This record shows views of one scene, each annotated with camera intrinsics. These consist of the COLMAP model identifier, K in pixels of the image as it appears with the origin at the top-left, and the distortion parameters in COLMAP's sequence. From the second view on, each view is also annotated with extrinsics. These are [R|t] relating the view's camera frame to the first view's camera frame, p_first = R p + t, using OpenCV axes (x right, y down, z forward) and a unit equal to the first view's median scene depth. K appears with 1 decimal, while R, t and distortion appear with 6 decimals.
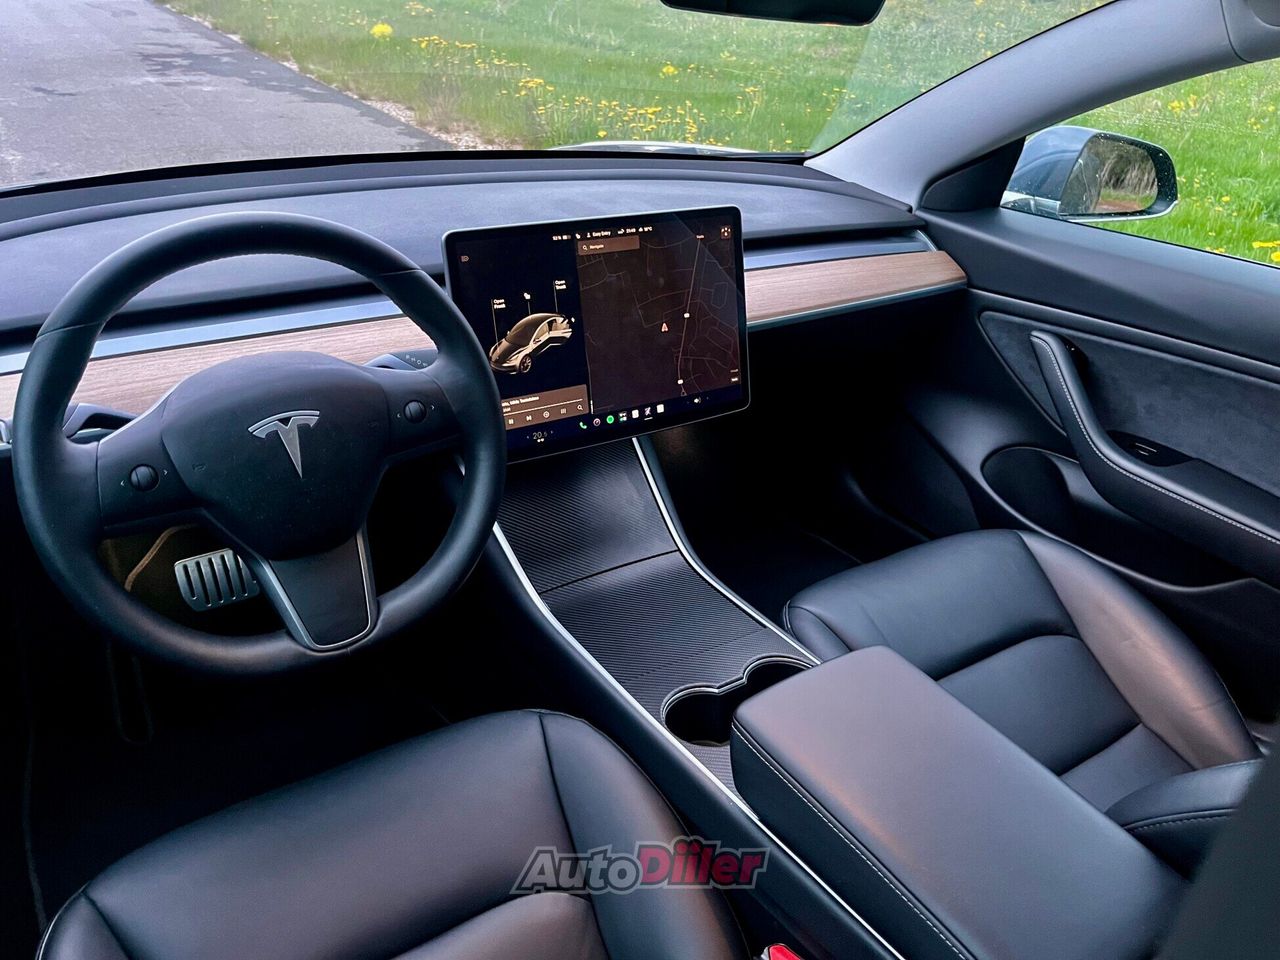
lens RADIAL K [[962.3, 0, 648.0], [0, 962.3, 484.4], [0, 0, 1]] dist [0.057749, -0.086019]
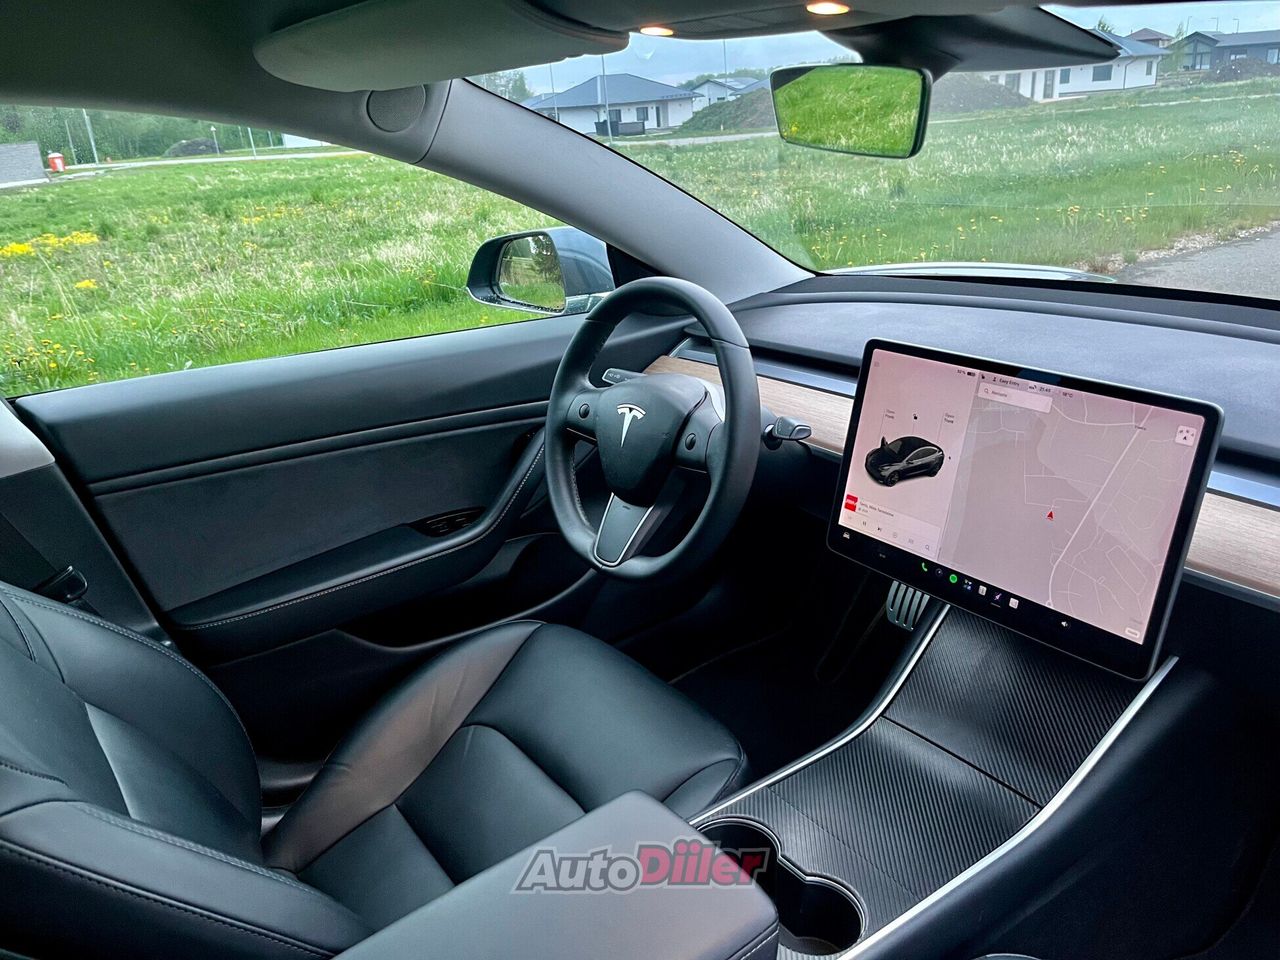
lens RADIAL K [[962.3, 0, 648.0], [0, 962.3, 484.4], [0, 0, 1]] dist [0.057749, -0.086019]
pose [[0.040648, 0.313020, -0.948876, 0.618653], [-0.416930, 0.868347, 0.268594, -0.213452], [0.908029, 0.384697, 0.165804, 0.452298]]
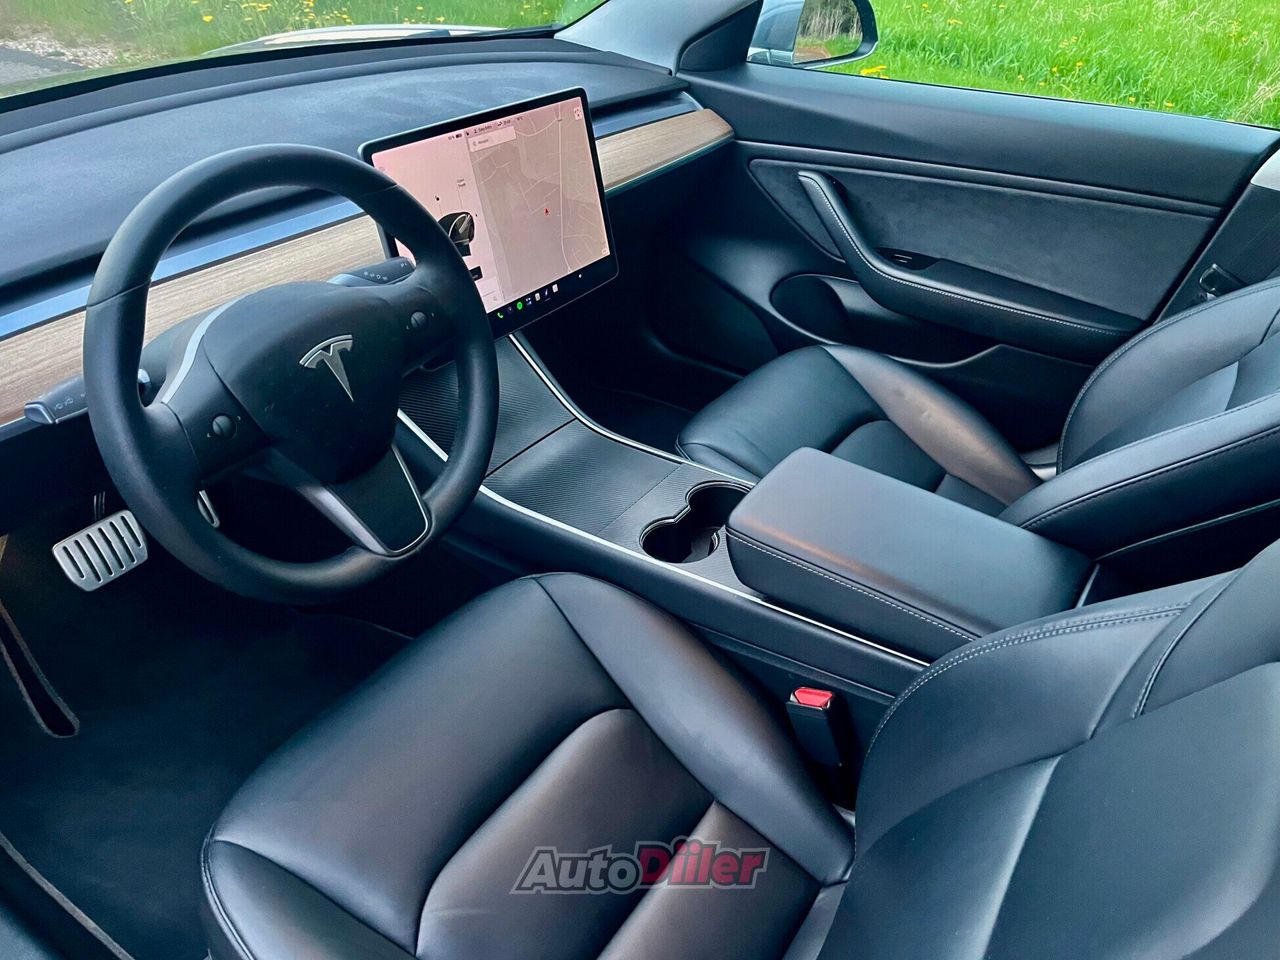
lens RADIAL K [[962.3, 0, 648.0], [0, 962.3, 484.4], [0, 0, 1]] dist [0.057749, -0.086019]
pose [[0.923683, -0.232740, 0.304371, -0.225380], [0.194039, 0.969117, 0.152189, -0.008591], [-0.330391, -0.081514, 0.940318, -0.058412]]
